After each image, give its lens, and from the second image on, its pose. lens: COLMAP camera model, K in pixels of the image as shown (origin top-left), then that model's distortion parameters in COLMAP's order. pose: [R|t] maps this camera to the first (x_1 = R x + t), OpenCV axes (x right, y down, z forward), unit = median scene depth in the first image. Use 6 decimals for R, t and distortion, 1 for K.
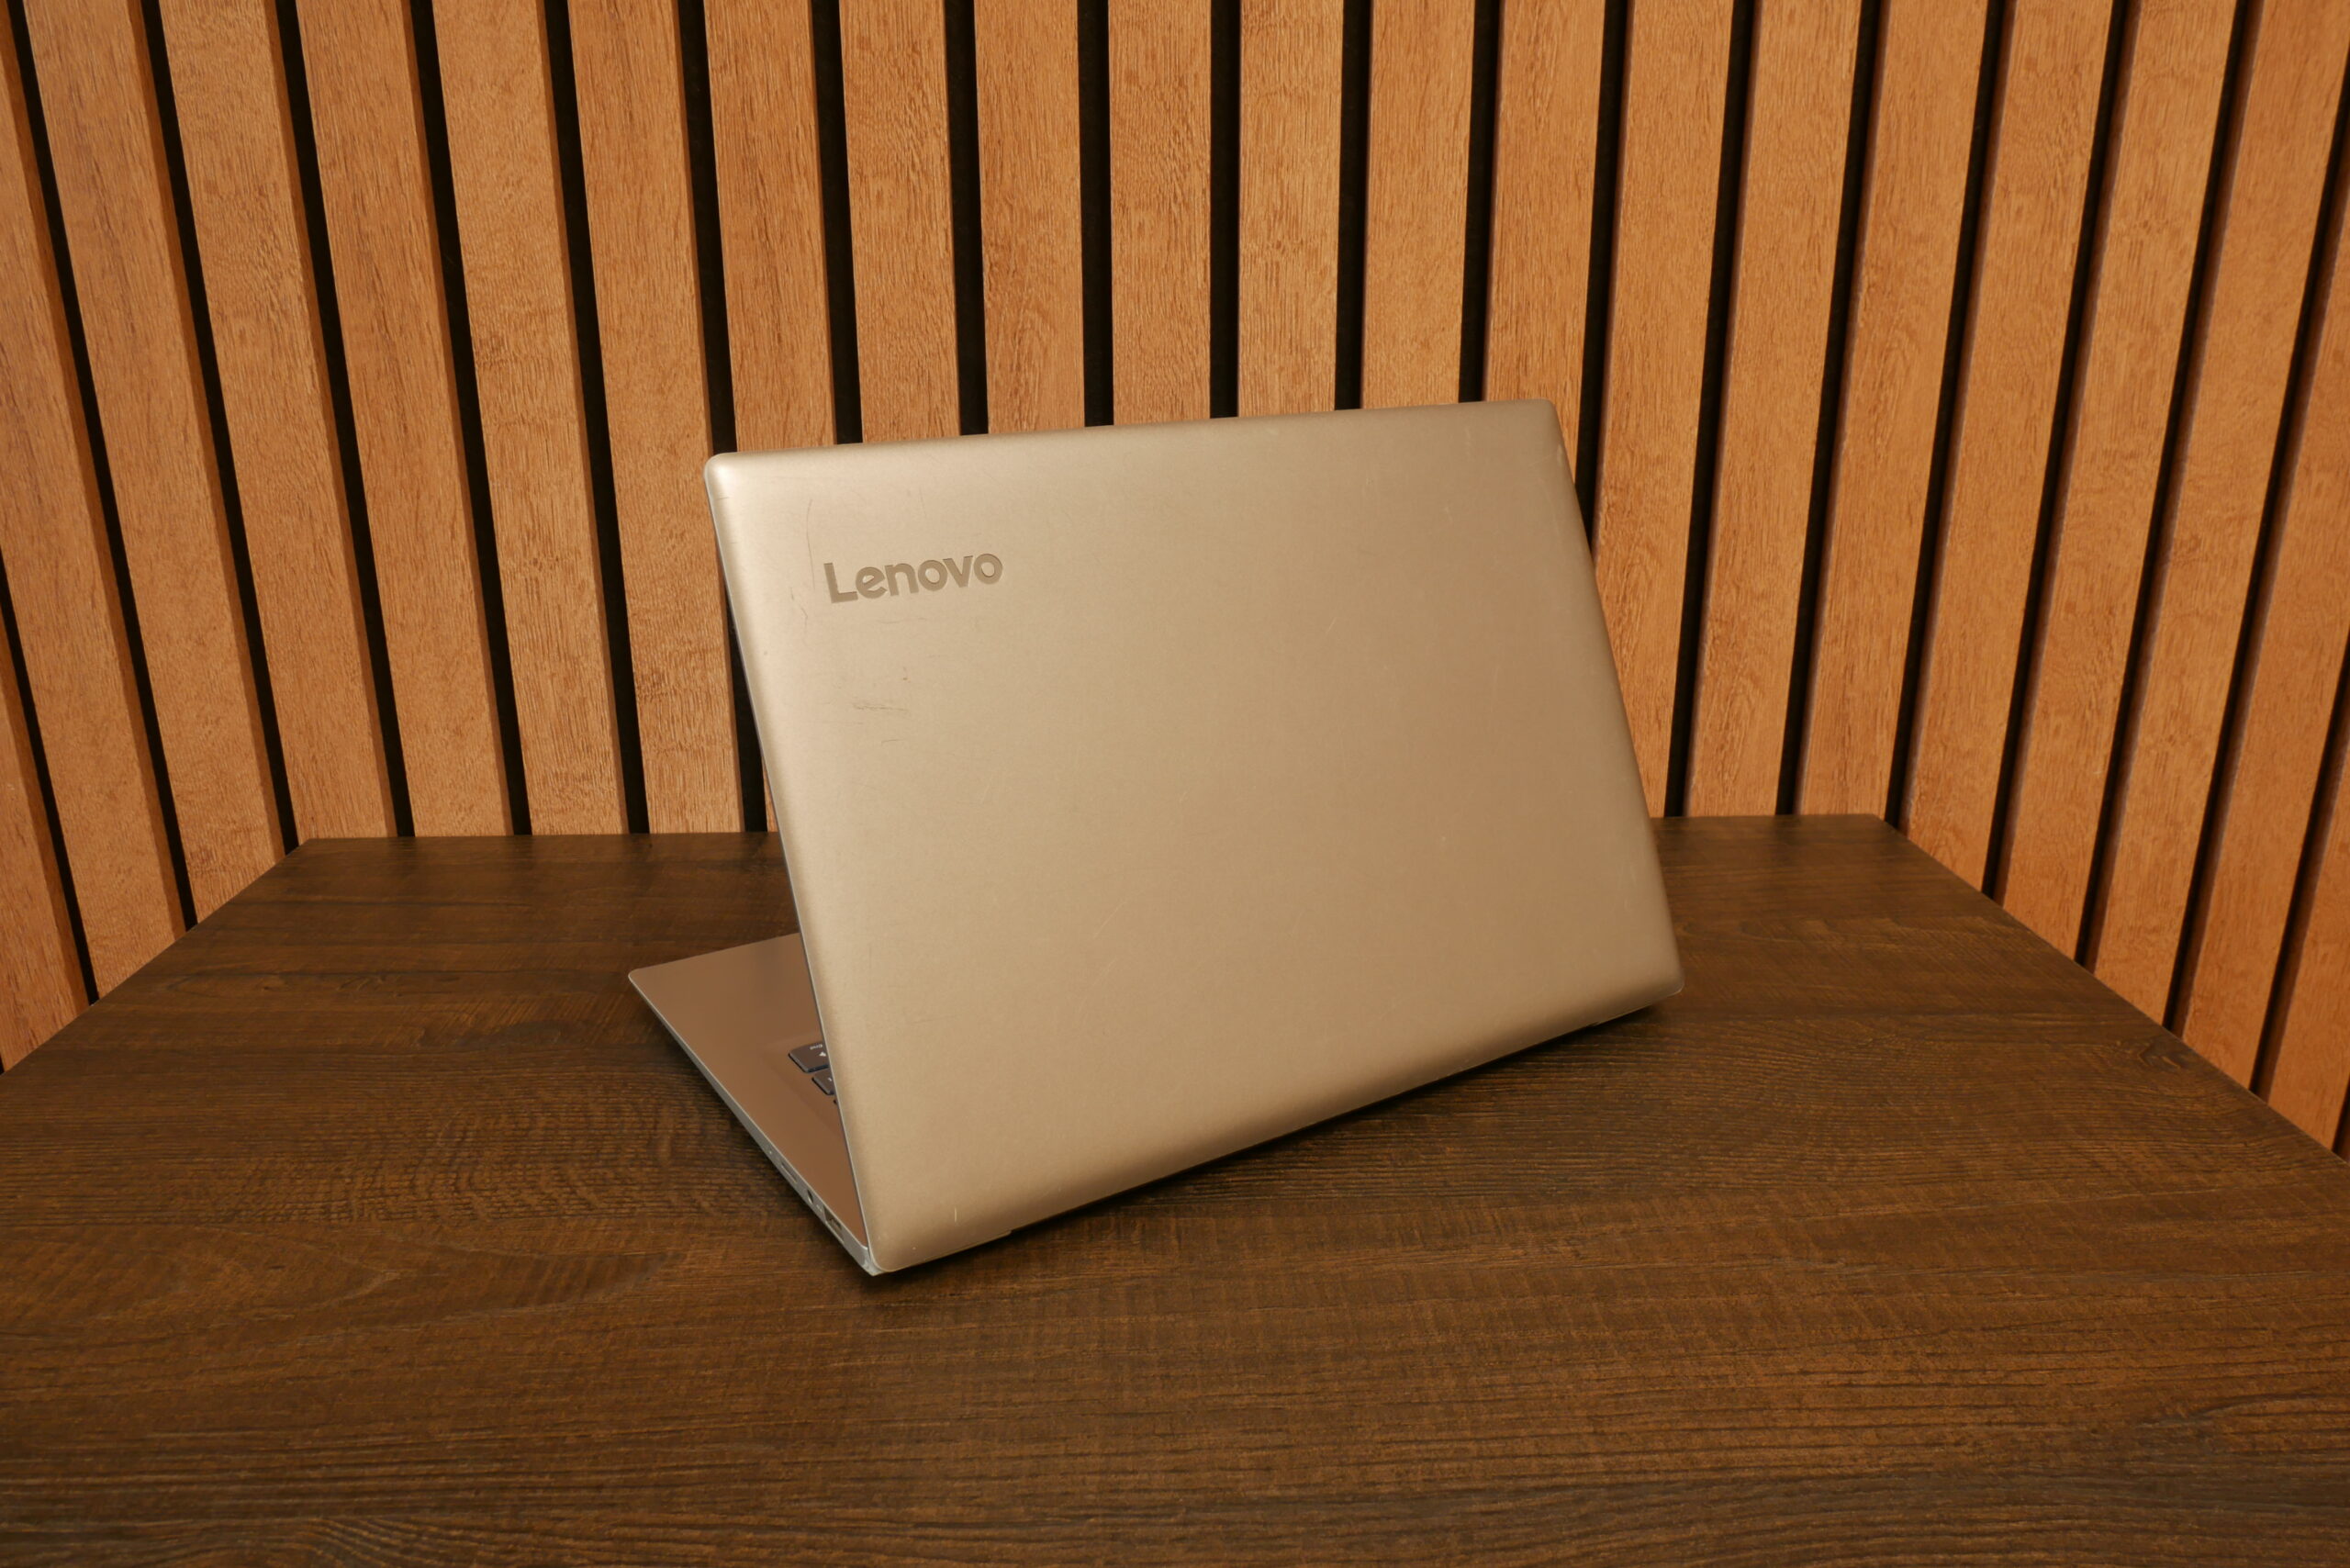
lens RADIAL K [[1638.9, 0, 1175.0], [0, 1638.9, 784.0], [0, 0, 1]] dist [-0.040345, 0.017296]
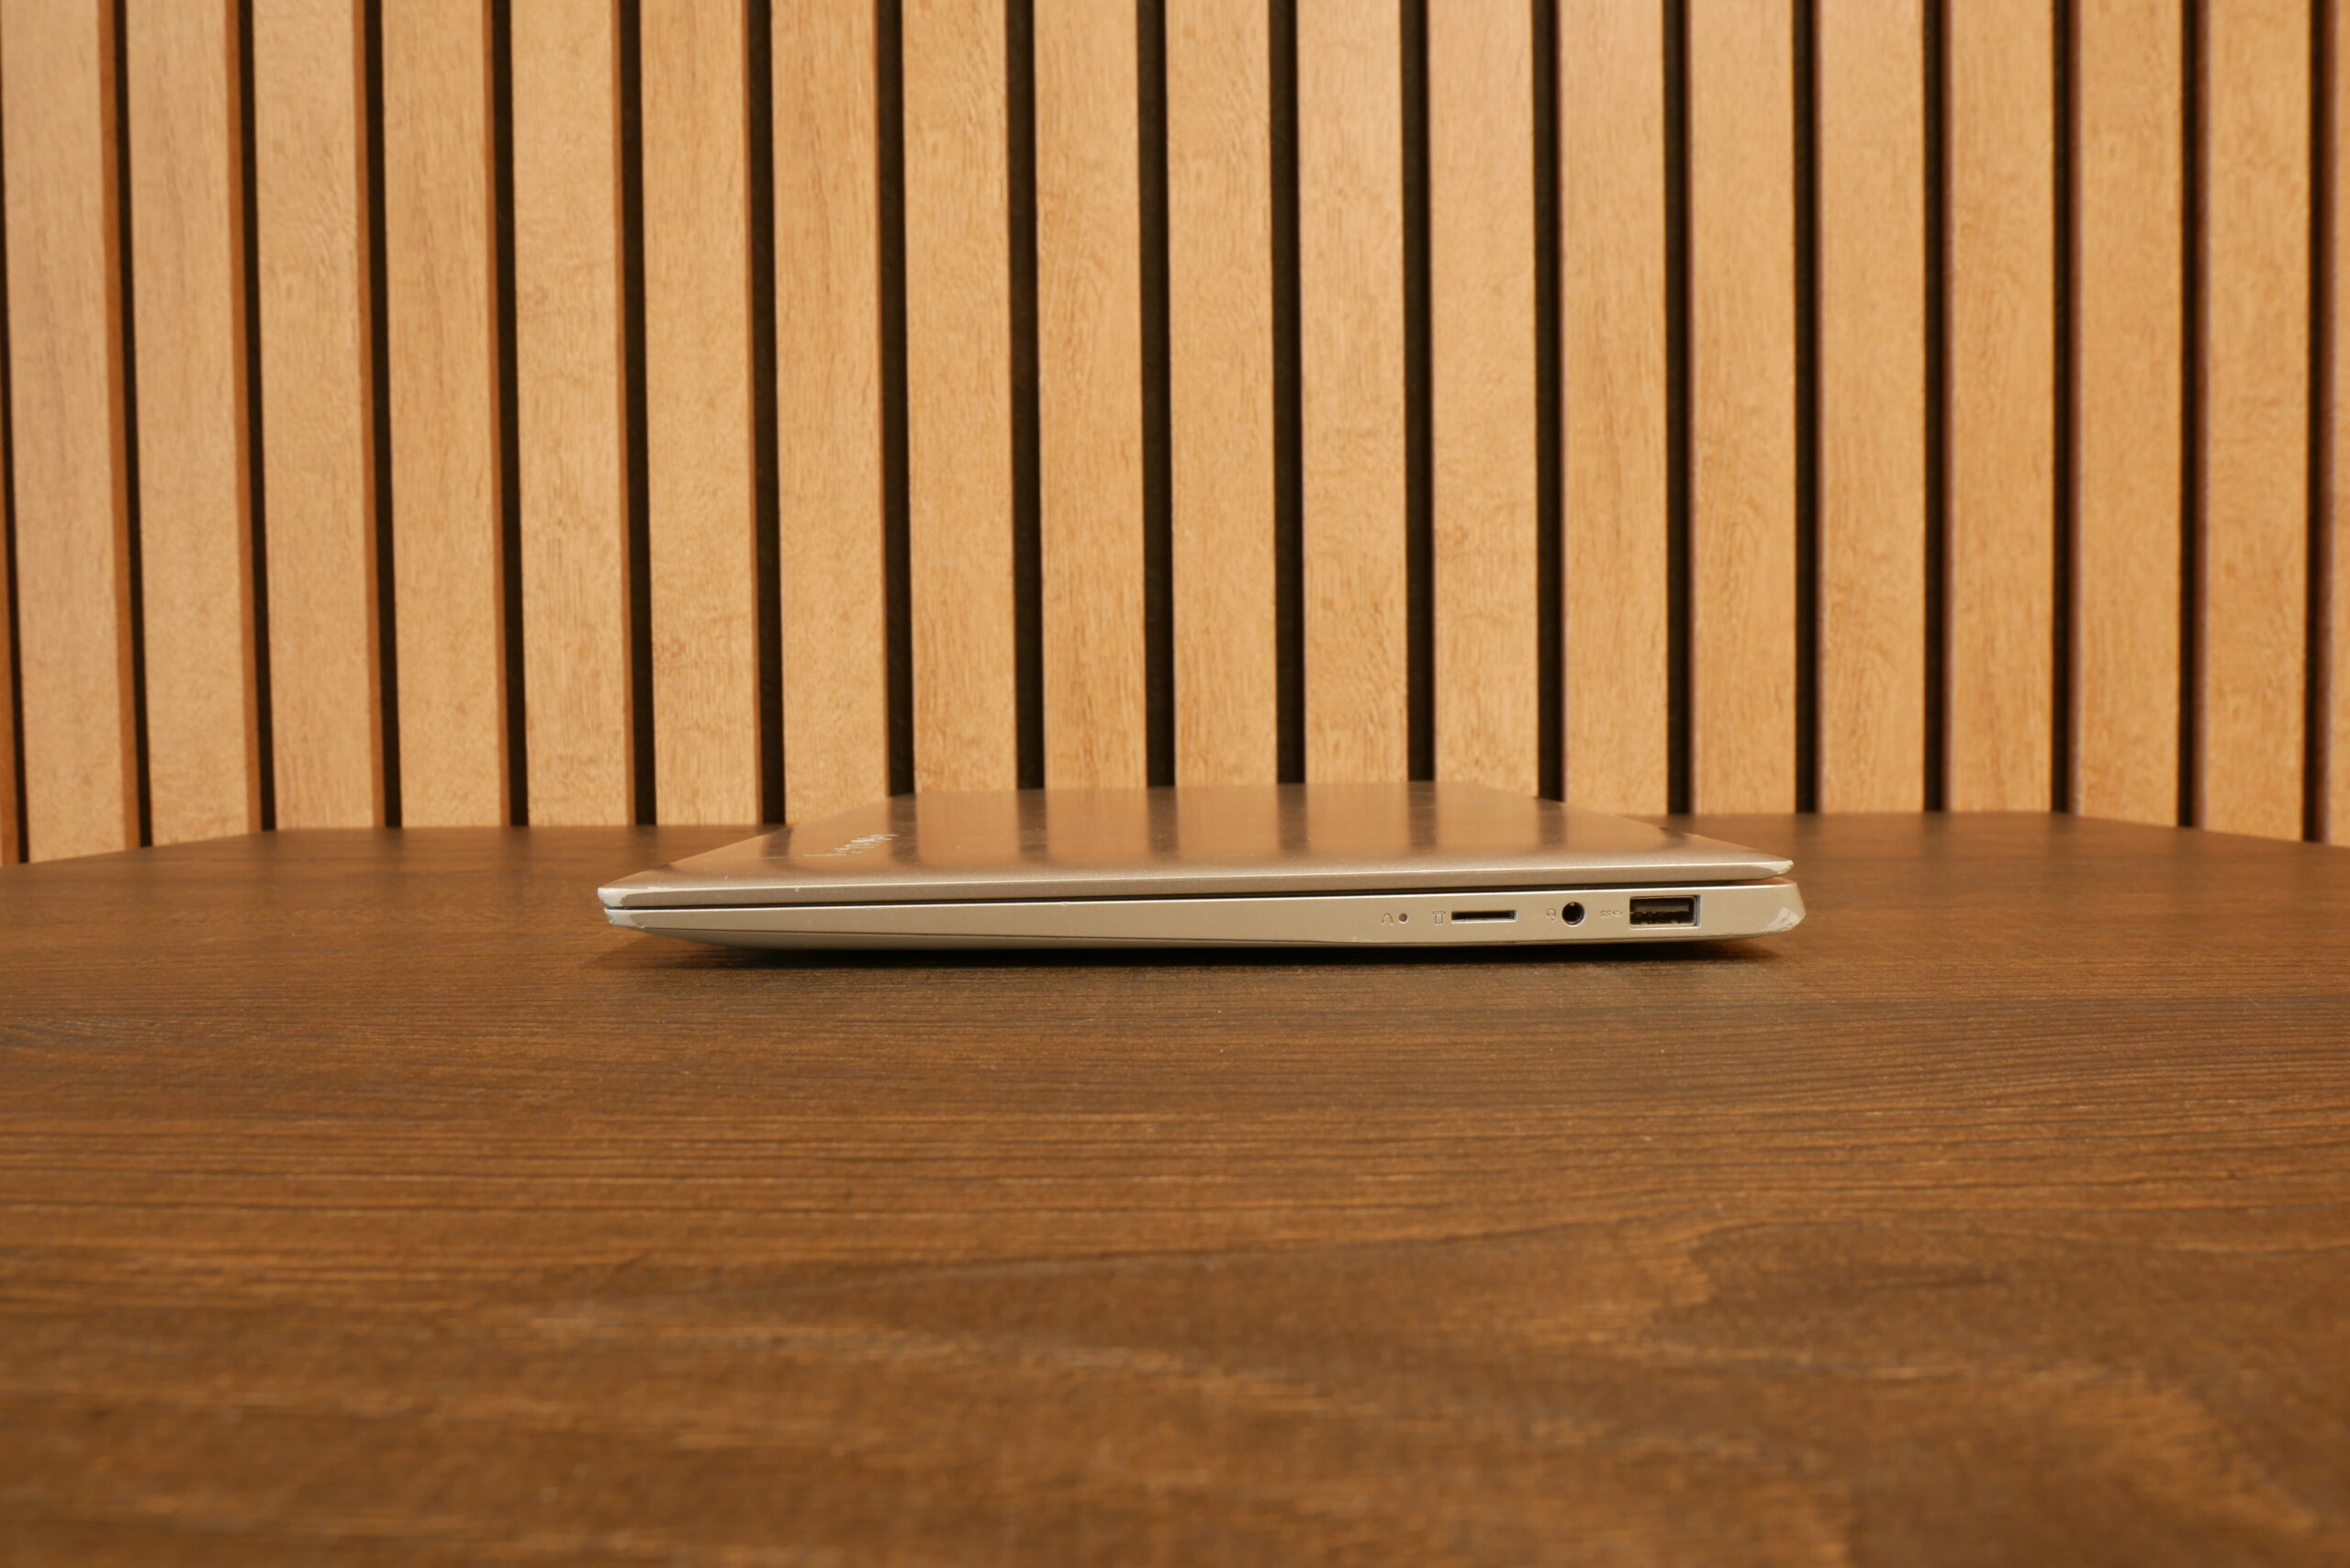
lens RADIAL K [[1638.9, 0, 1175.0], [0, 1638.9, 784.0], [0, 0, 1]] dist [-0.040345, 0.017296]
pose [[0.998834, -0.007732, -0.047646, 0.008436], [-0.005016, 0.965116, -0.261776, 0.260856], [0.048008, 0.261710, 0.963952, 0.146673]]
